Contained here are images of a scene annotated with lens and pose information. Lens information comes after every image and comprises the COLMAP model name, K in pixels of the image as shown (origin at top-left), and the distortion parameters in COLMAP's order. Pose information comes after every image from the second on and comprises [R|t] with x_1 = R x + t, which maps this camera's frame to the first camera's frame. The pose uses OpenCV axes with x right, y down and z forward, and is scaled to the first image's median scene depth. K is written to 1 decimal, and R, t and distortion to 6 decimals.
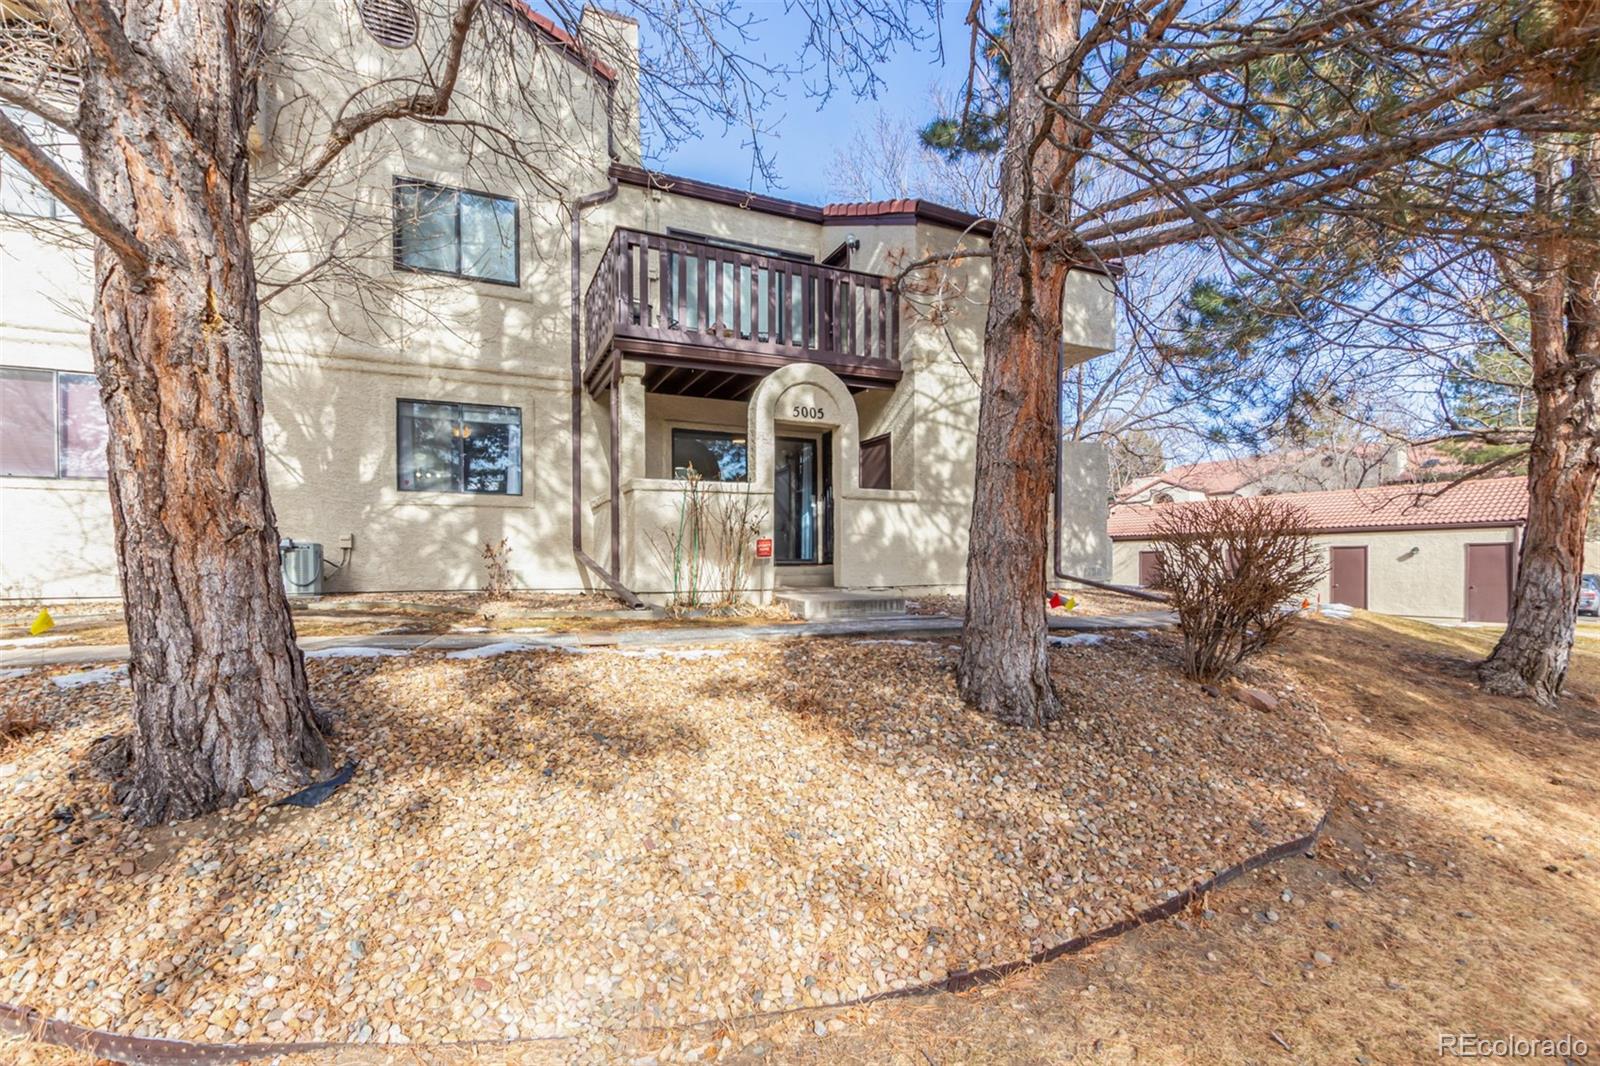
lens RADIAL K [[735.0, 0, 800.2], [0, 735.0, 544.0], [0, 0, 1]] dist [0.001710, 0.000015]
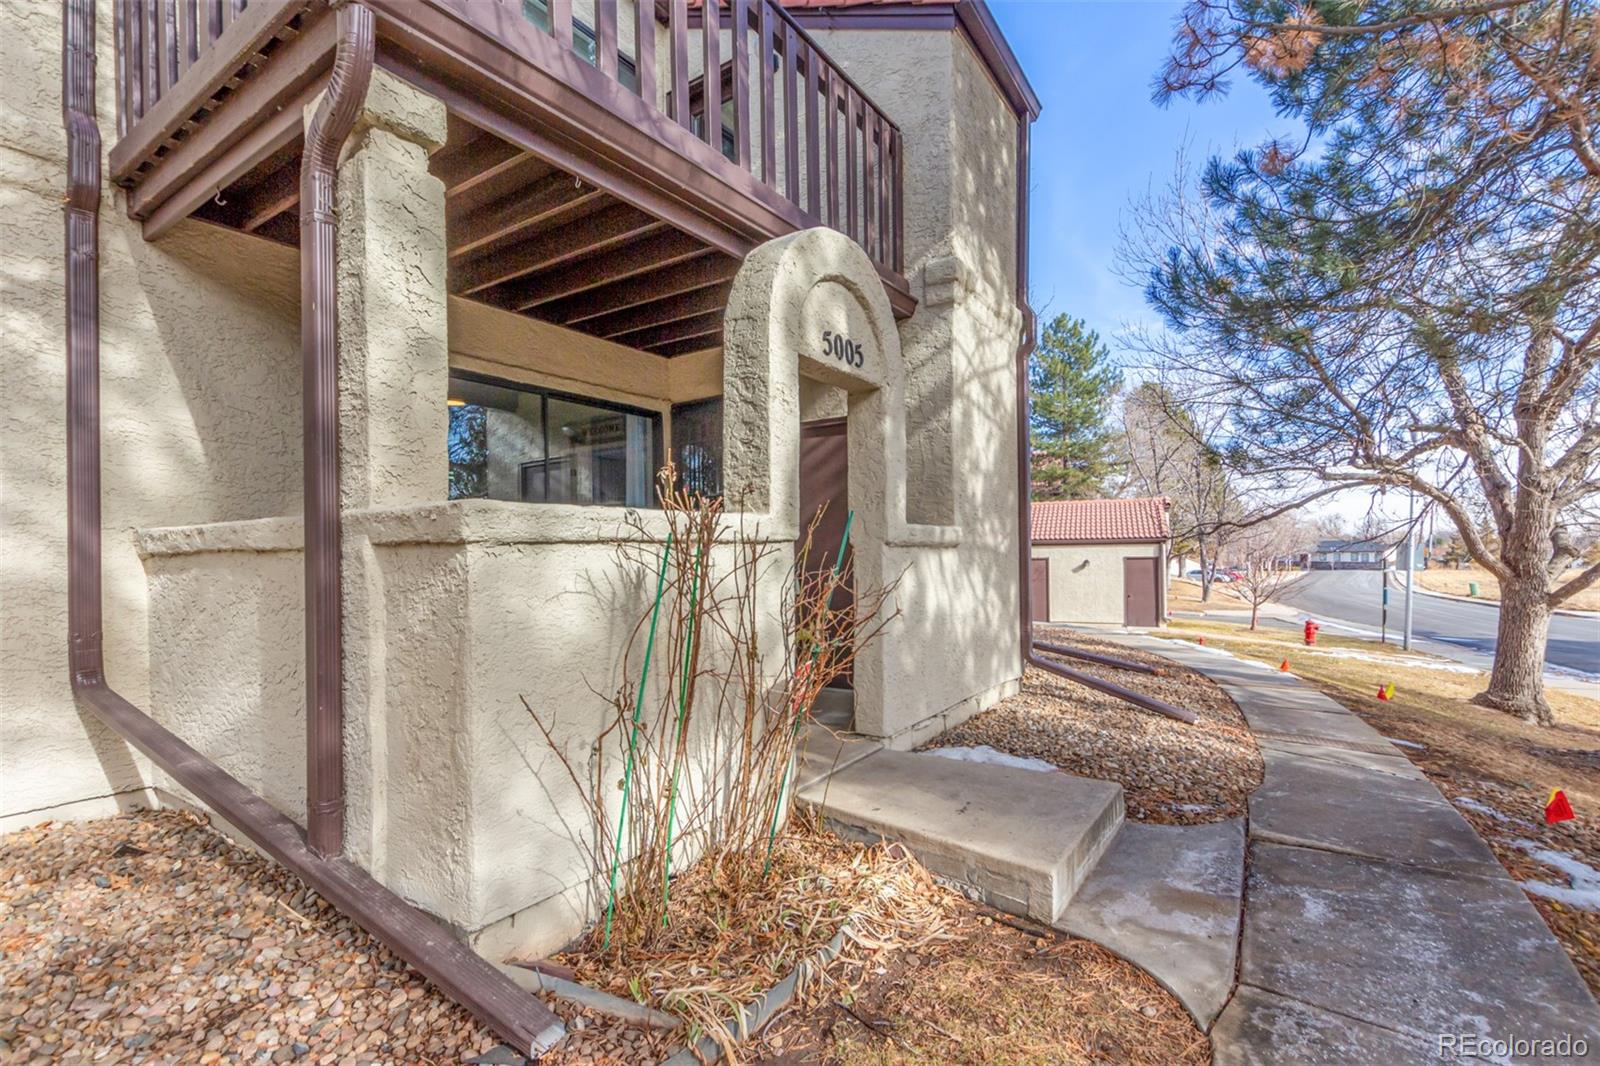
lens RADIAL K [[735.0, 0, 800.2], [0, 735.0, 544.0], [0, 0, 1]] dist [0.001710, 0.000015]
pose [[0.857092, -0.000121, 0.515164, -0.214061], [-0.007281, 0.999897, 0.012347, -0.064167], [-0.515112, -0.014333, 0.857003, 0.591212]]
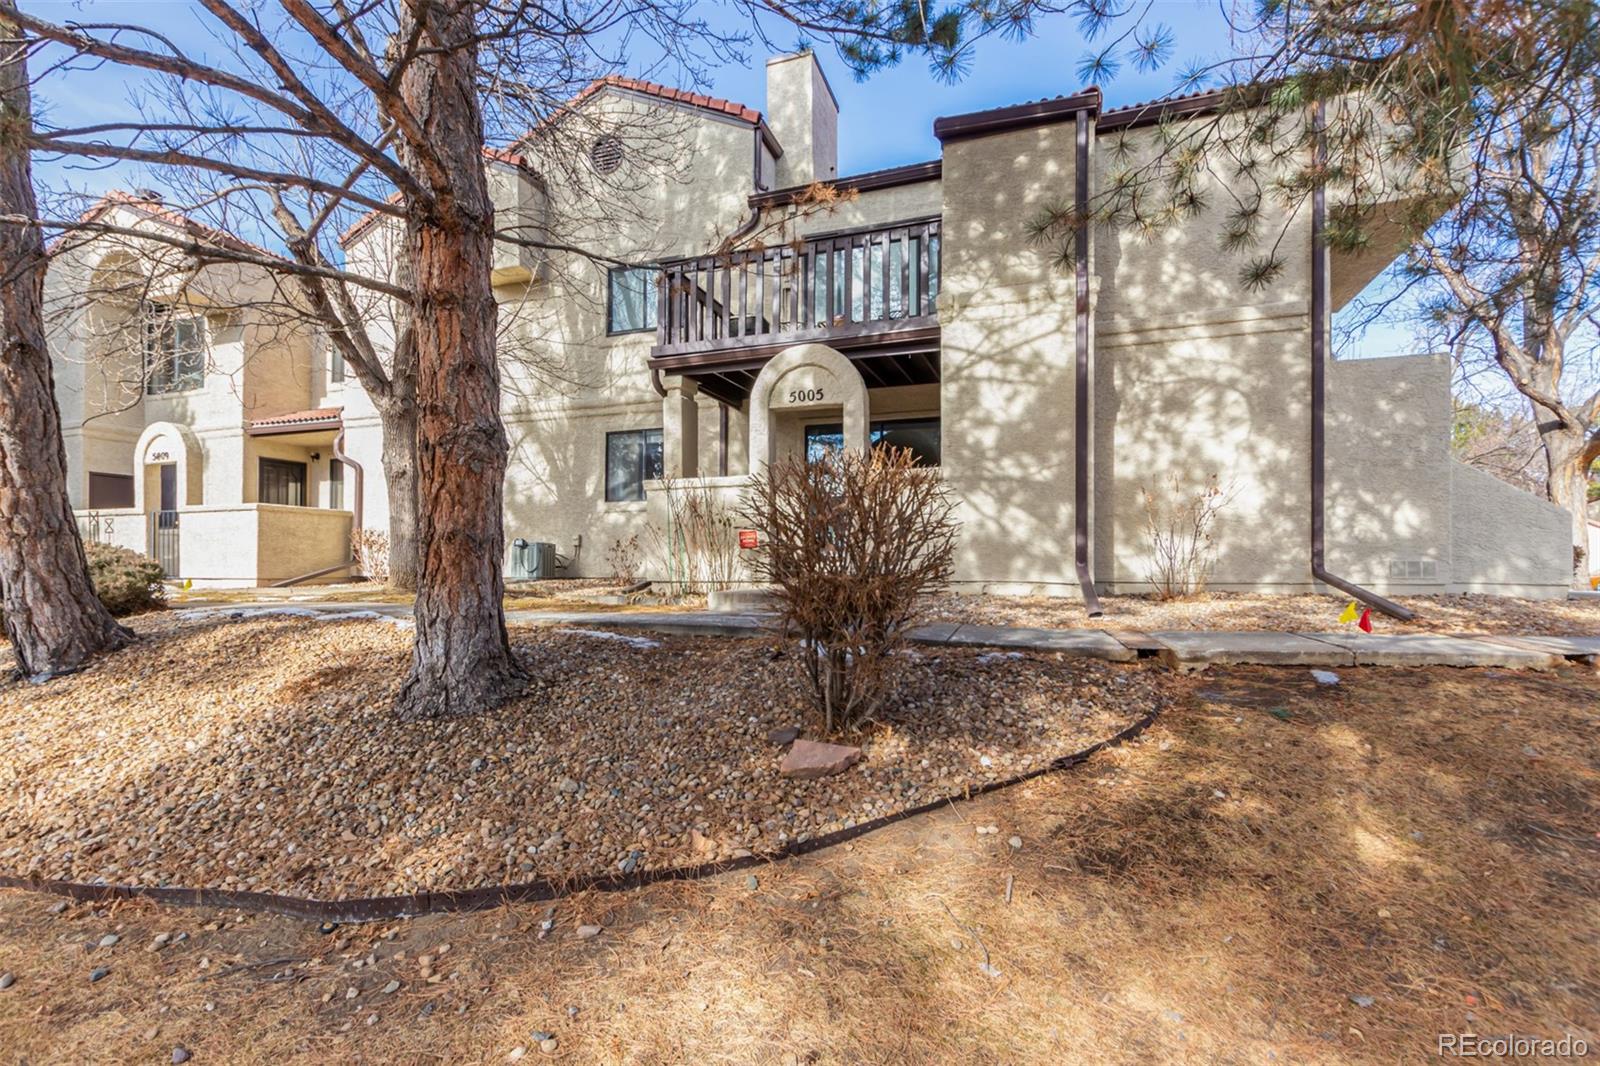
lens RADIAL K [[724.2, 0, 800.0], [0, 724.2, 533.0], [0, 0, 1]] dist [0.001601, 0.000100]
pose [[0.720521, -0.026841, -0.692913, 0.598738], [0.018067, 0.999638, -0.019935, 0.016213], [0.693198, 0.001845, 0.720745, 0.294168]]
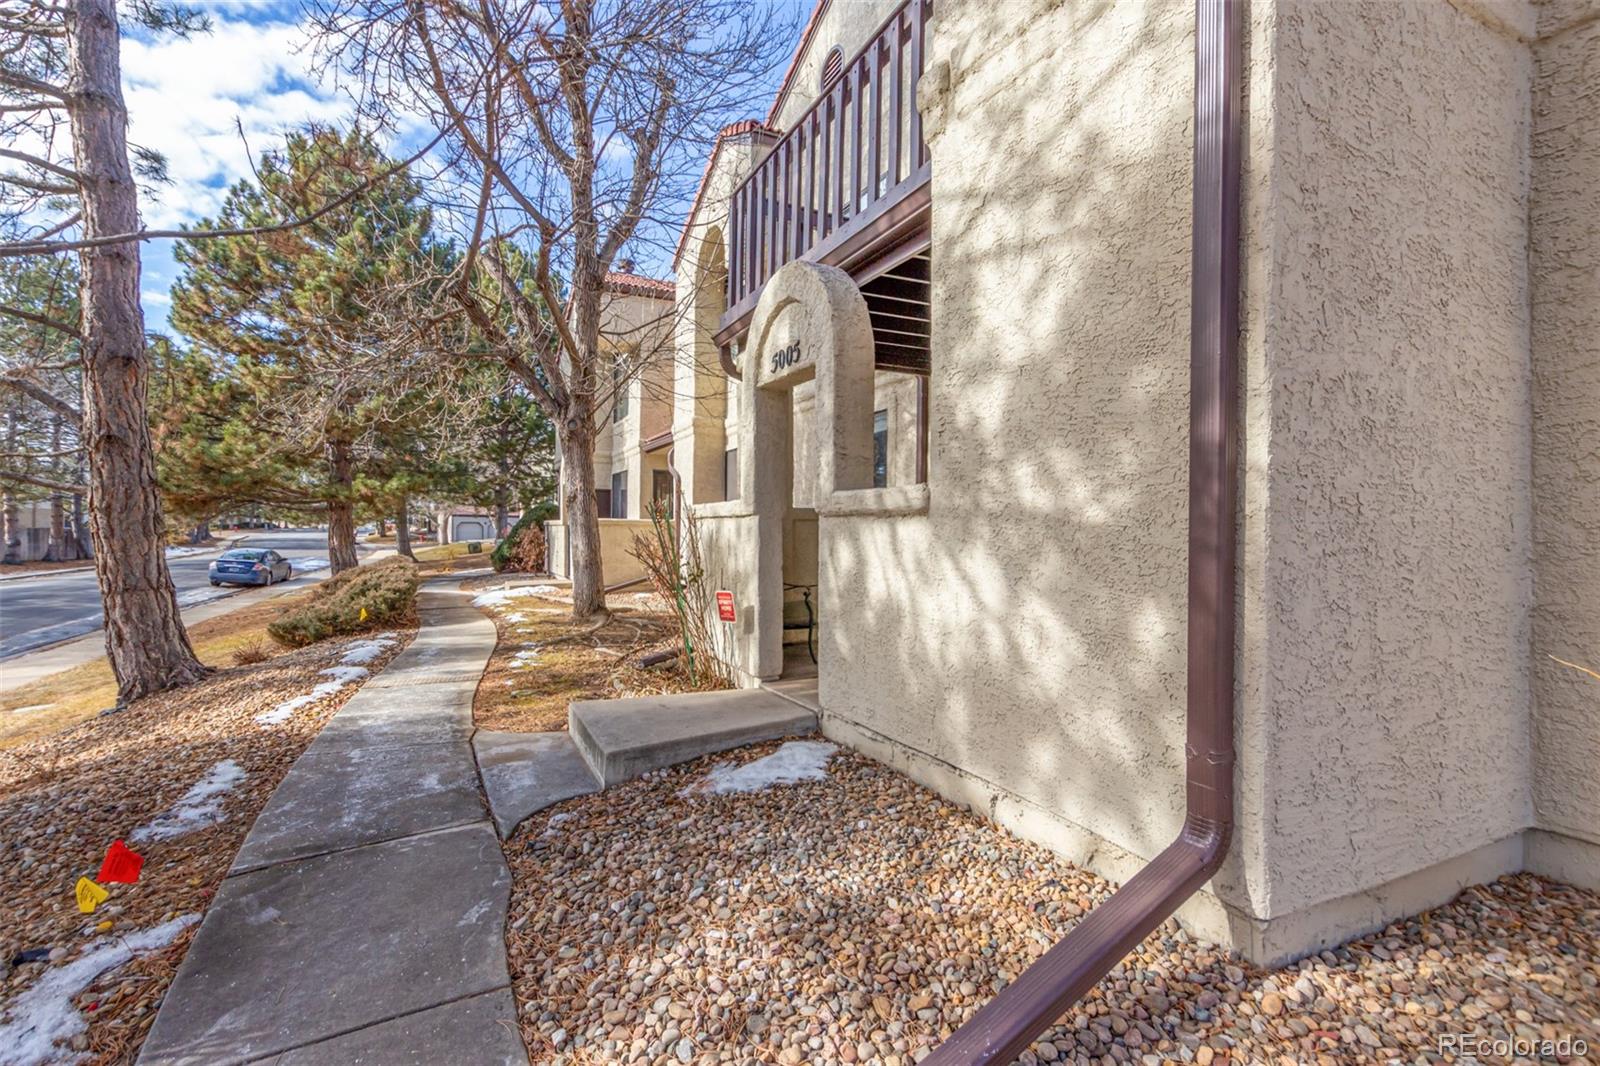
lens RADIAL K [[726.9, 0, 818.3], [0, 726.9, 525.2], [0, 0, 1]] dist [0.002749, 0.000077]
pose [[0.048601, -0.000955, -0.998818, 0.501274], [0.022258, 0.999752, 0.000127, -0.052646], [0.998570, -0.022238, 0.048610, 0.921170]]
